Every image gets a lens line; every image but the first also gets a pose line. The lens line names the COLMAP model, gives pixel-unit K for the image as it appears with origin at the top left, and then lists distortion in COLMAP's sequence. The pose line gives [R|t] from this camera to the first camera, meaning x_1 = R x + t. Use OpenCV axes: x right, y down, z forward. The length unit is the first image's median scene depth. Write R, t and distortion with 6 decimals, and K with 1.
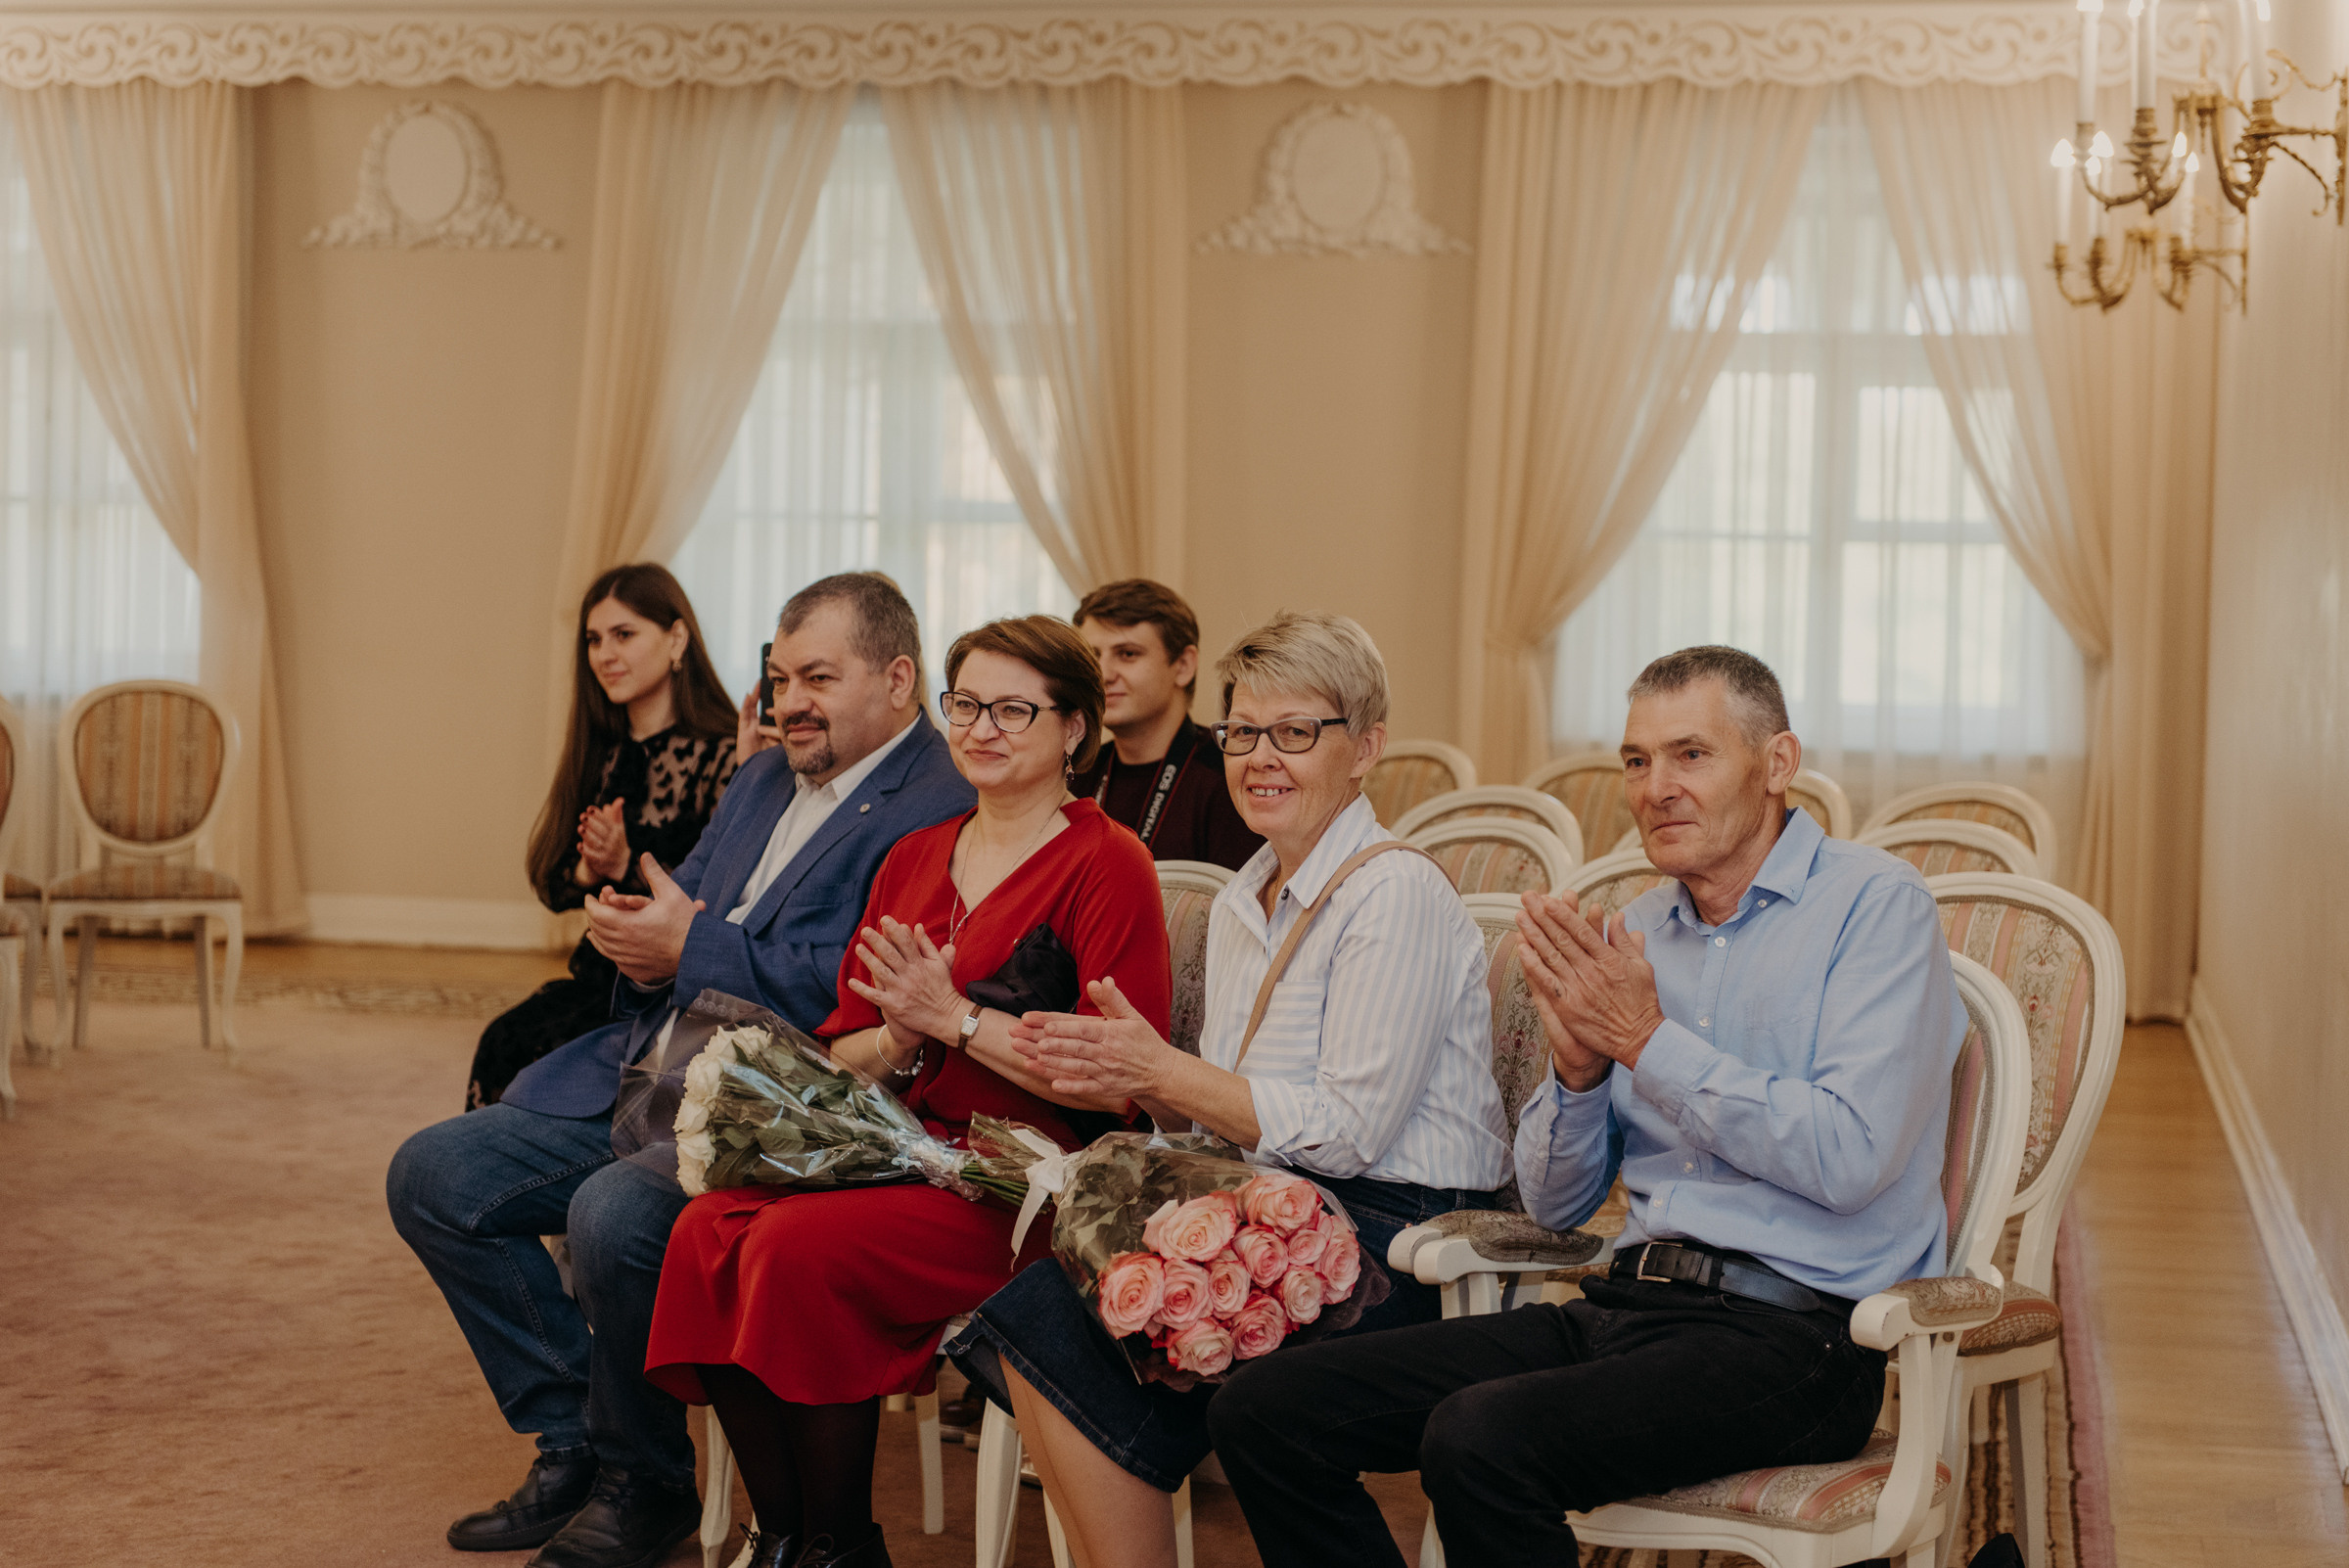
lens RADIAL K [[4272.2, 0, 1159.1], [0, 4272.2, 777.2], [0, 0, 1]] dist [0.021682, -0.316665]
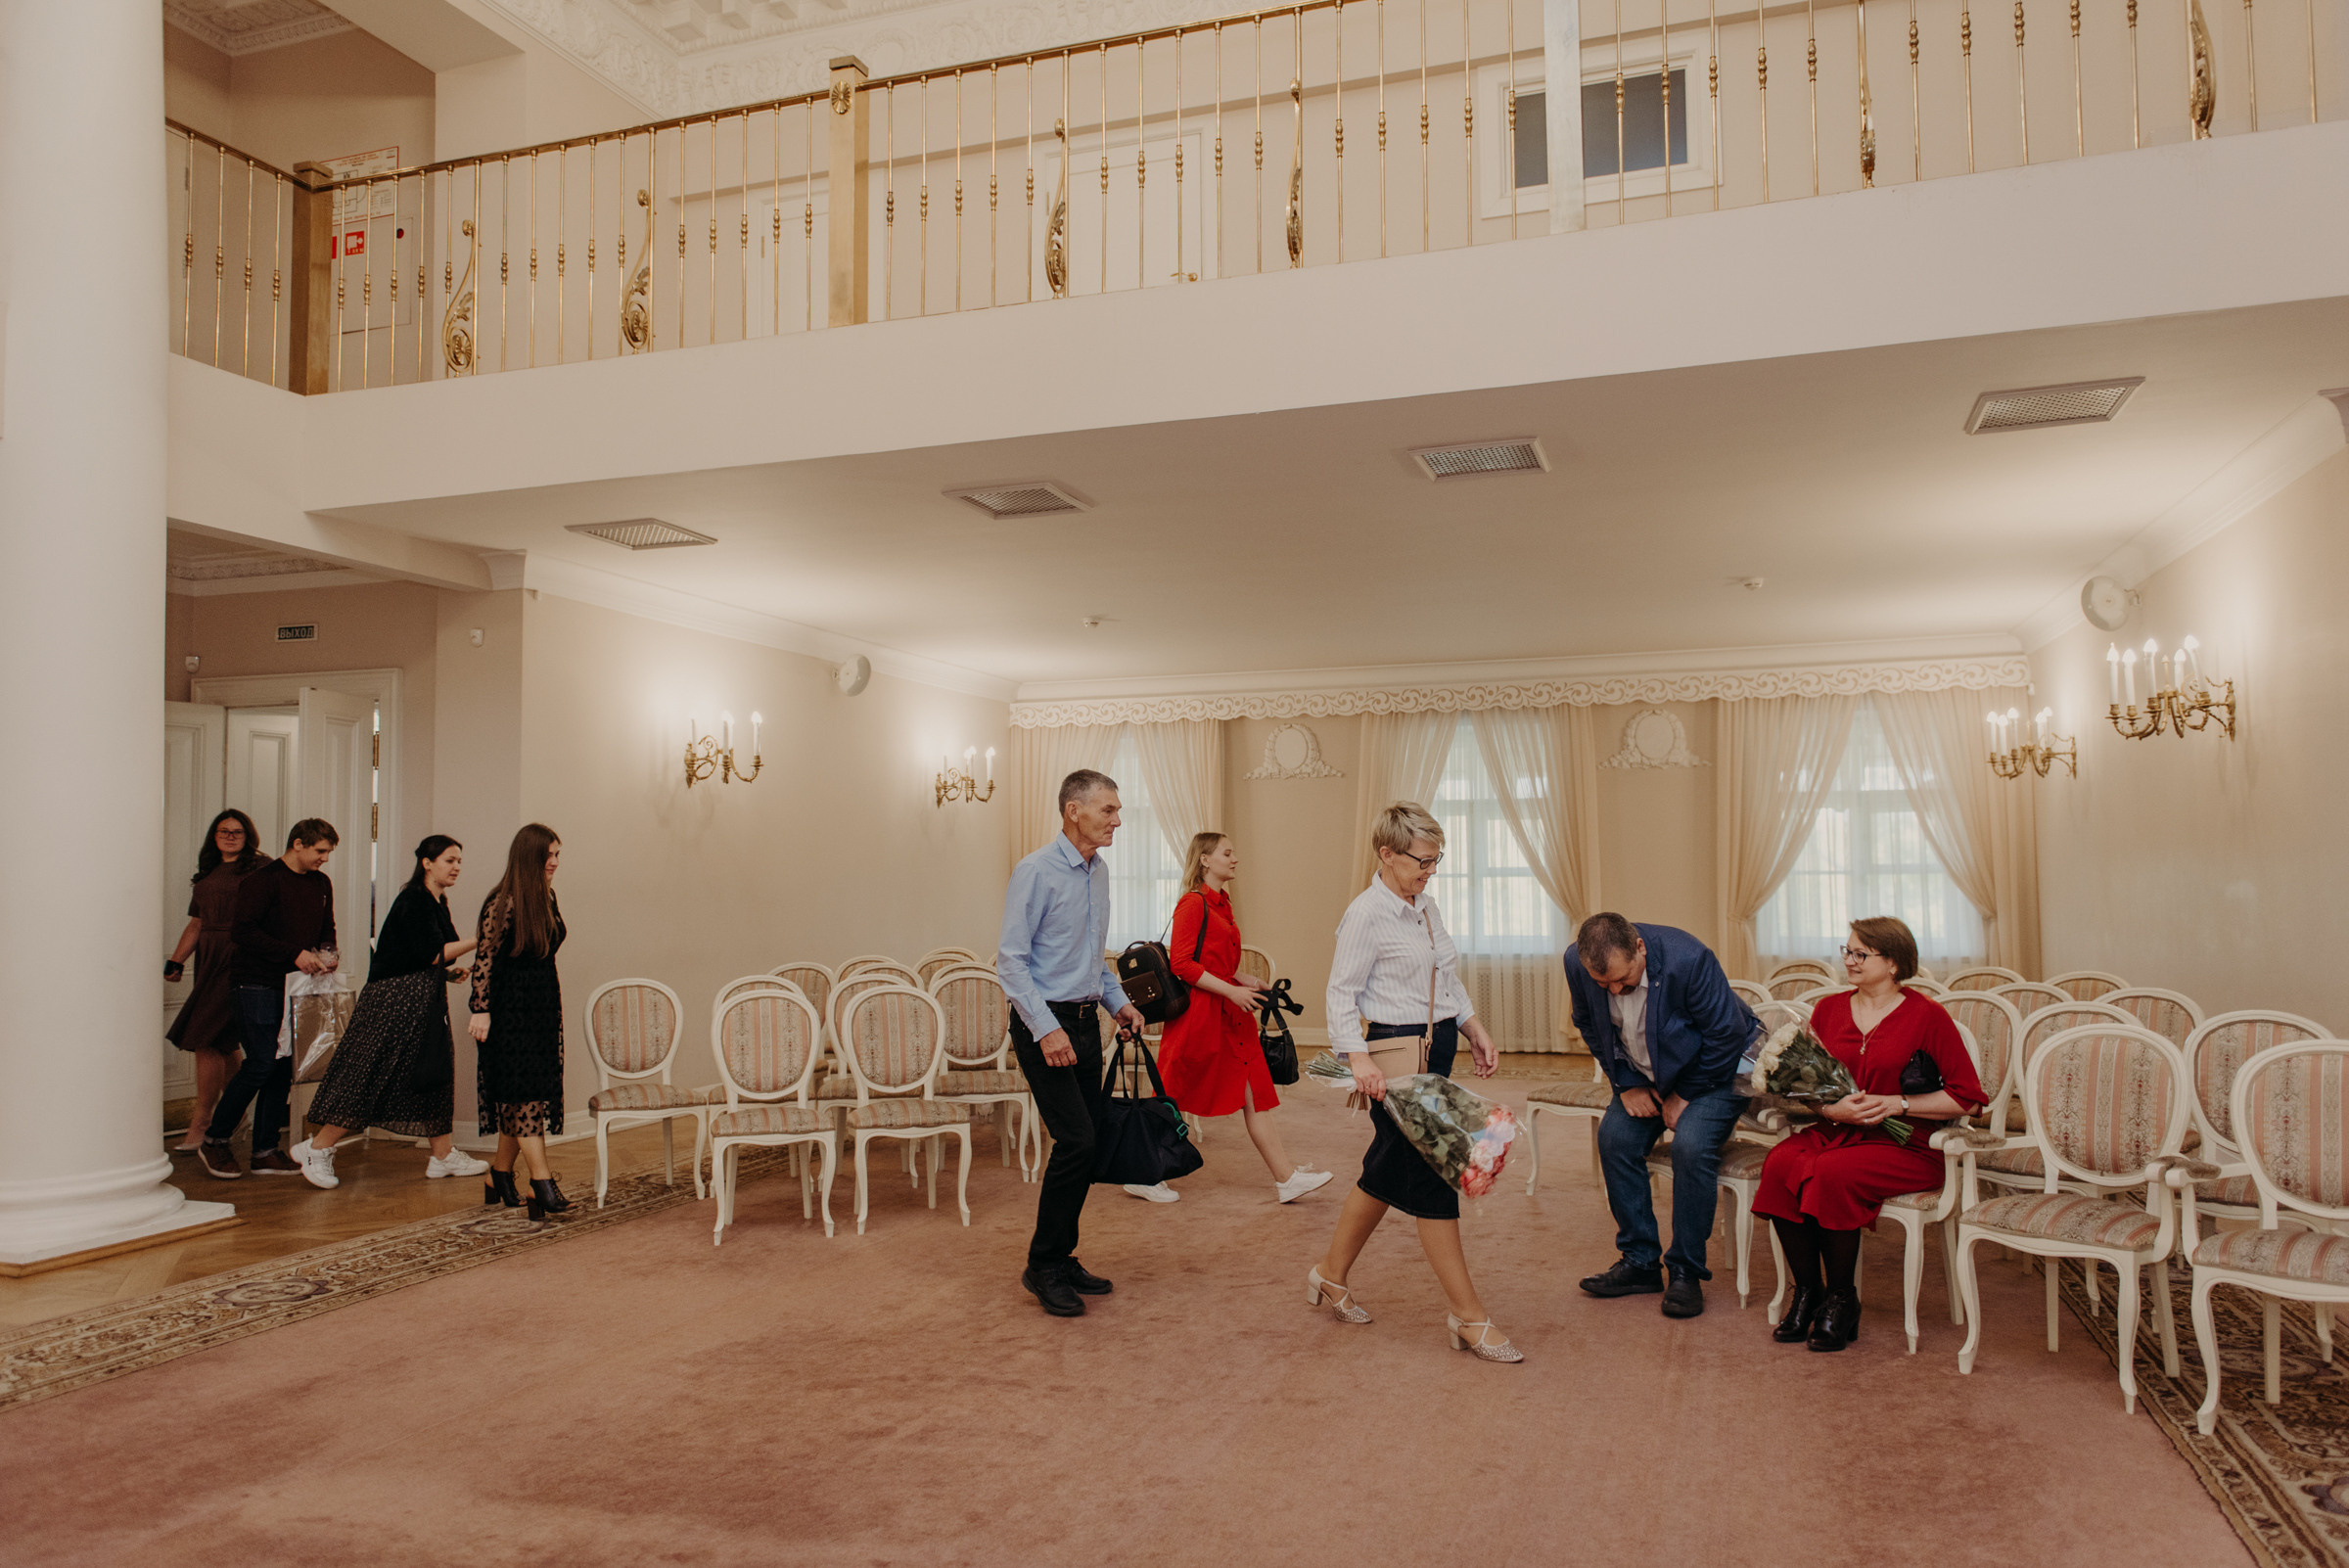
lens RADIAL K [[1629.3, 0, 1170.8], [0, 1629.3, 793.1], [0, 0, 1]] dist [0.004049, -0.003086]
pose [[0.991748, -0.036259, -0.122967, -0.129339], [0.022619, 0.993612, -0.110563, -0.005269], [0.126191, 0.106869, 0.986233, -0.003719]]
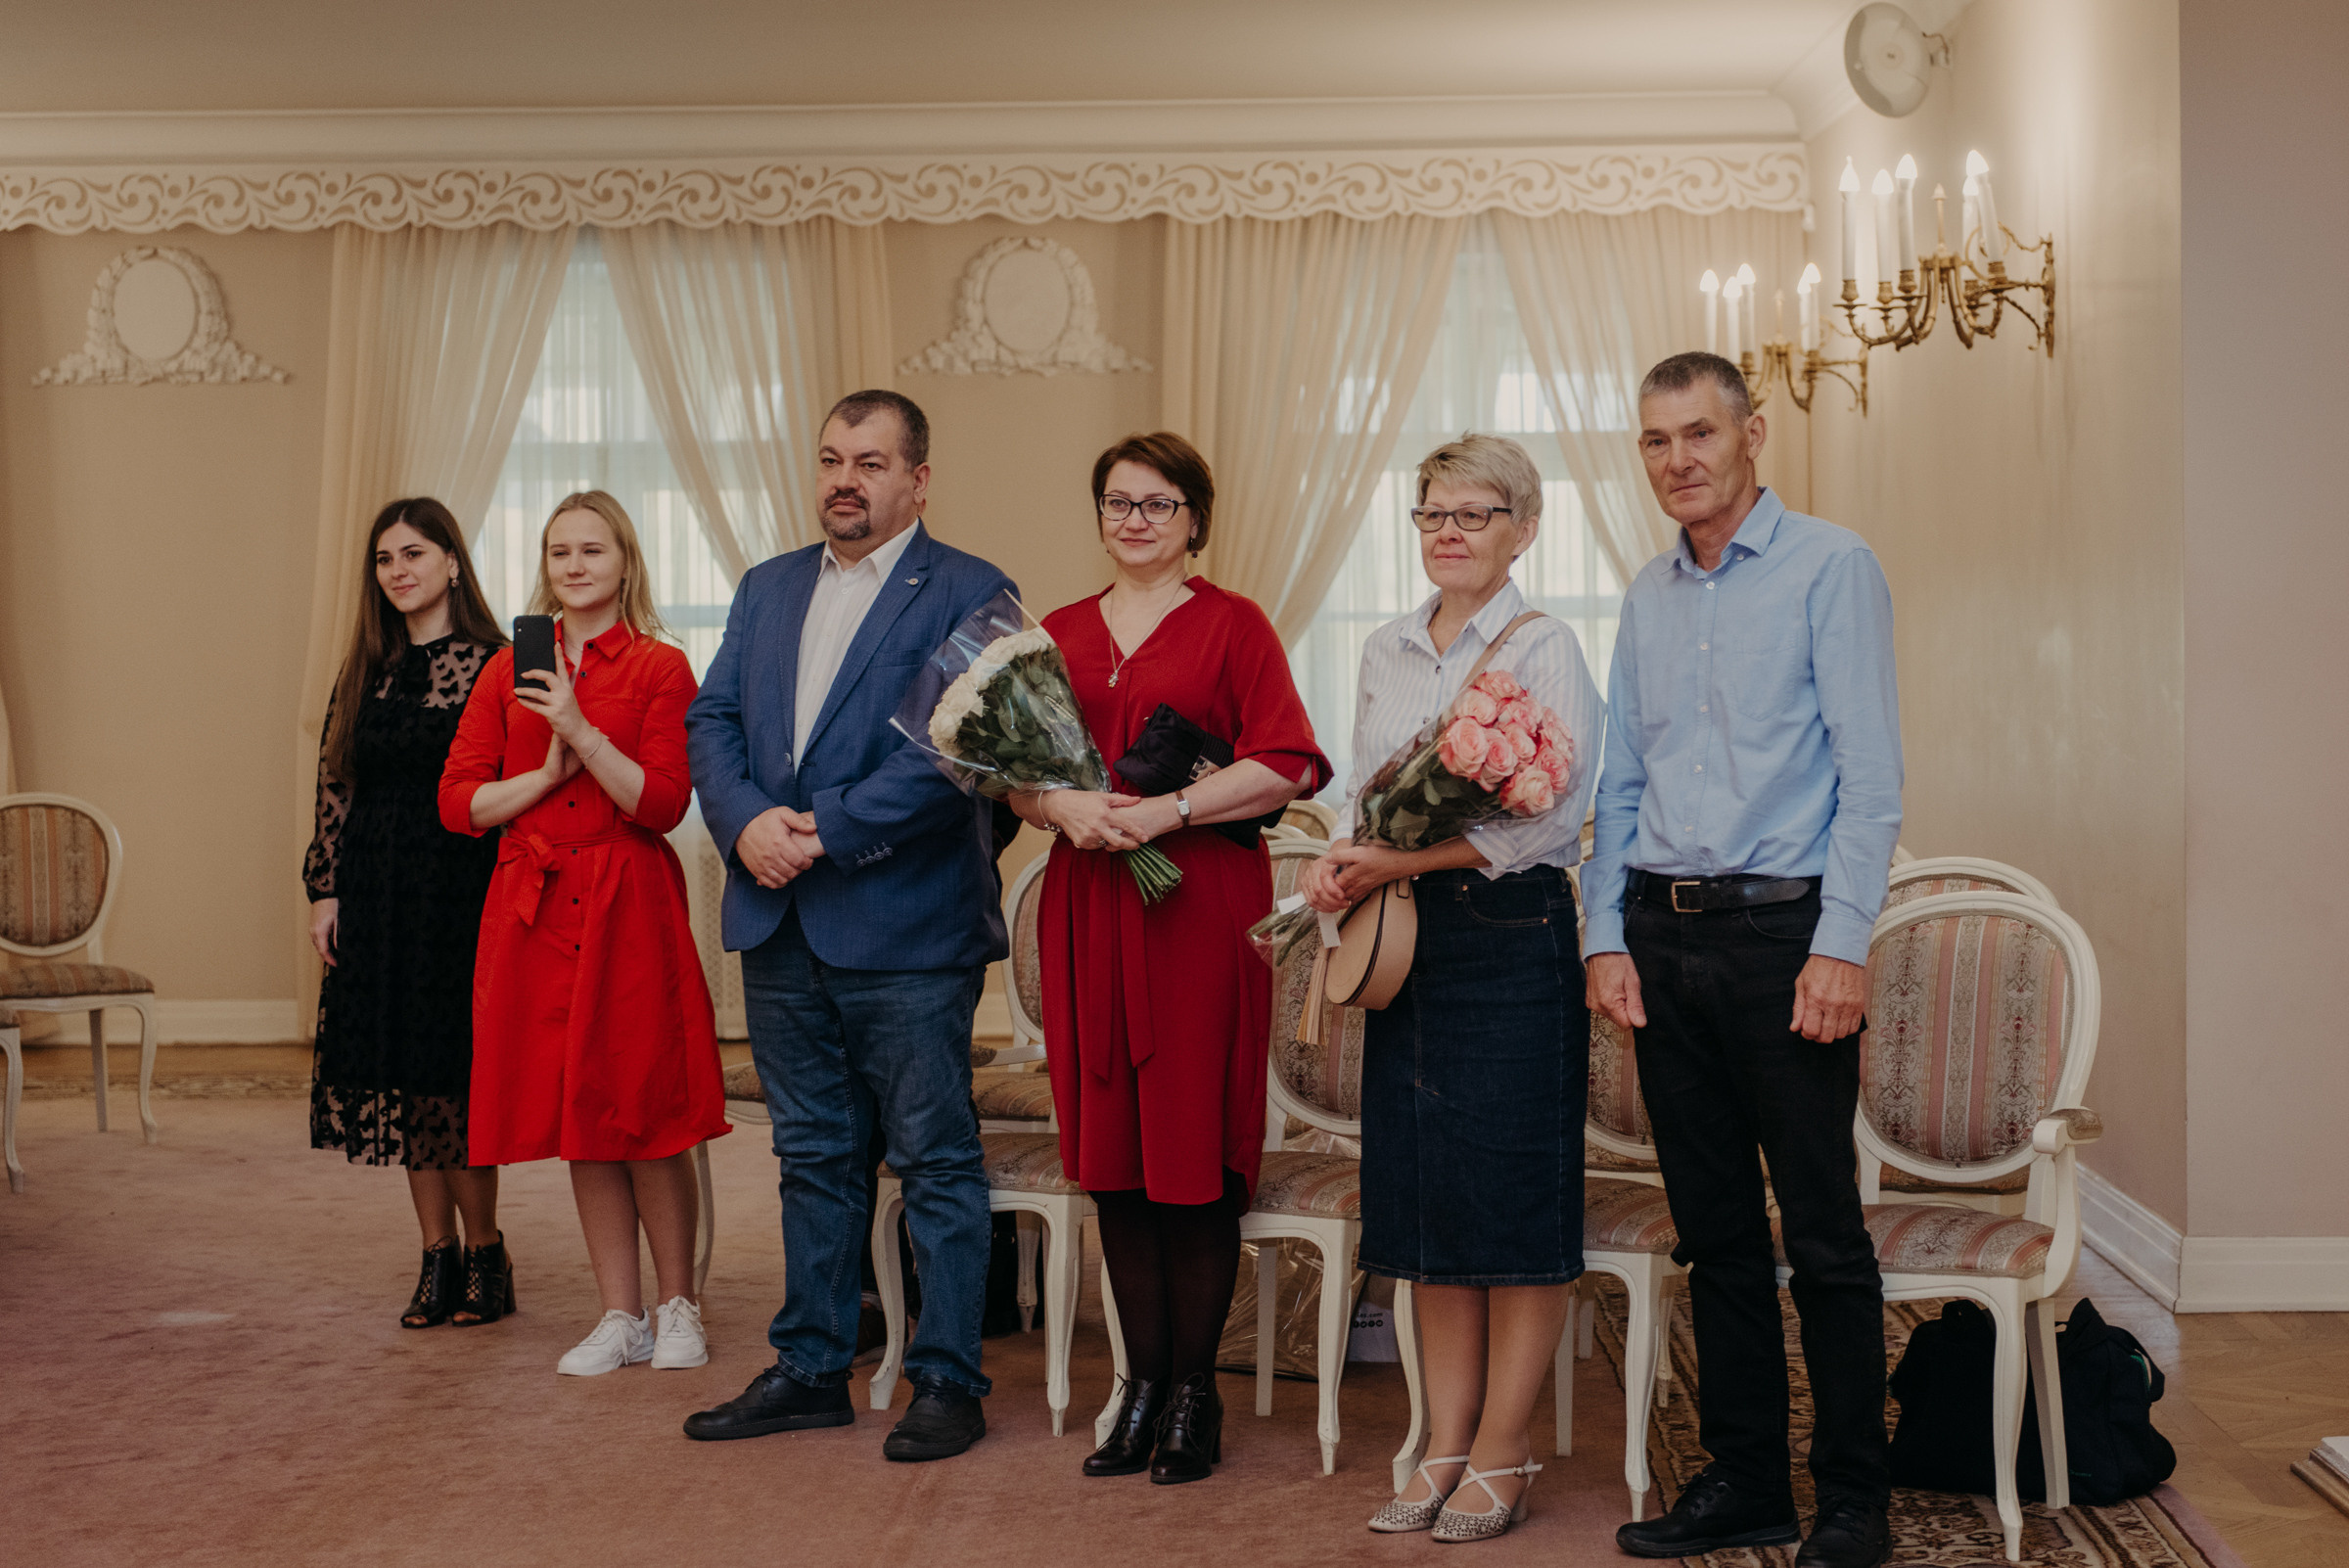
lens RADIAL K [[4530.0, 0, 1299.5], [0, 4530.0, 731.3], [0, 0, 1]] dist [0.029417, -0.281350]
pose [[0.979756, -0.037374, 0.196677, -0.125401], [0.043540, 0.998683, -0.027122, 0.005143], [-0.195405, 0.035136, 0.980093, -0.162715]]
